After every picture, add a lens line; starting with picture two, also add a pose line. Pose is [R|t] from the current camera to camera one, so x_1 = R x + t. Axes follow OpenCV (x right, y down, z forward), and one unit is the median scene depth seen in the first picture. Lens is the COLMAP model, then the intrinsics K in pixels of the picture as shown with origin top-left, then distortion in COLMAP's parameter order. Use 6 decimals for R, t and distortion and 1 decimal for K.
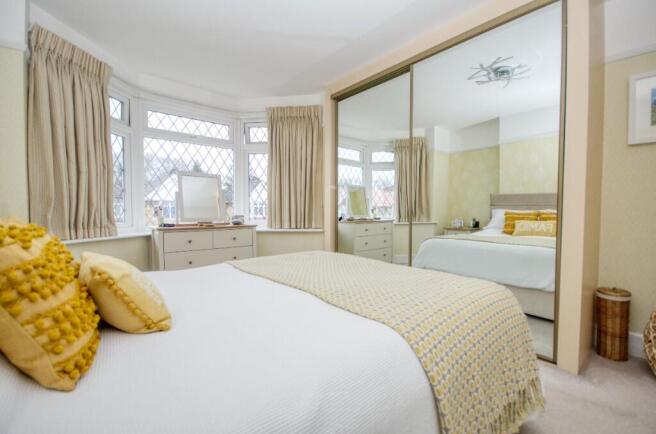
lens RADIAL K [[289.6, 0, 327.2], [0, 289.6, 222.2], [0, 0, 1]] dist [0.009352, -0.000657]
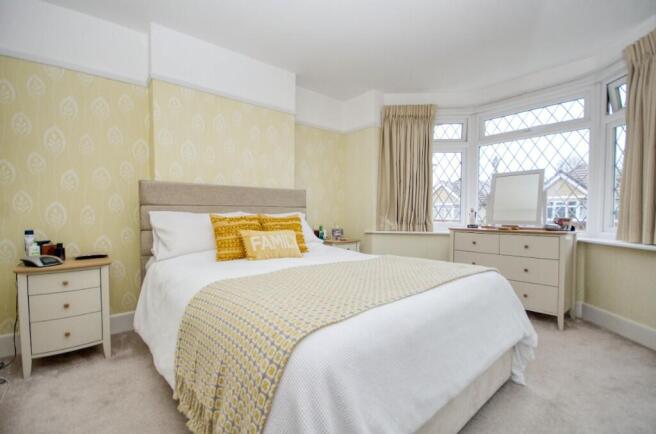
lens RADIAL K [[289.6, 0, 327.2], [0, 289.6, 222.2], [0, 0, 1]] dist [0.009352, -0.000657]
pose [[0.040160, 0.033146, -0.998643, 0.569731], [-0.035344, 0.998871, 0.031732, -0.021157], [0.998568, 0.034021, 0.041286, 0.462501]]
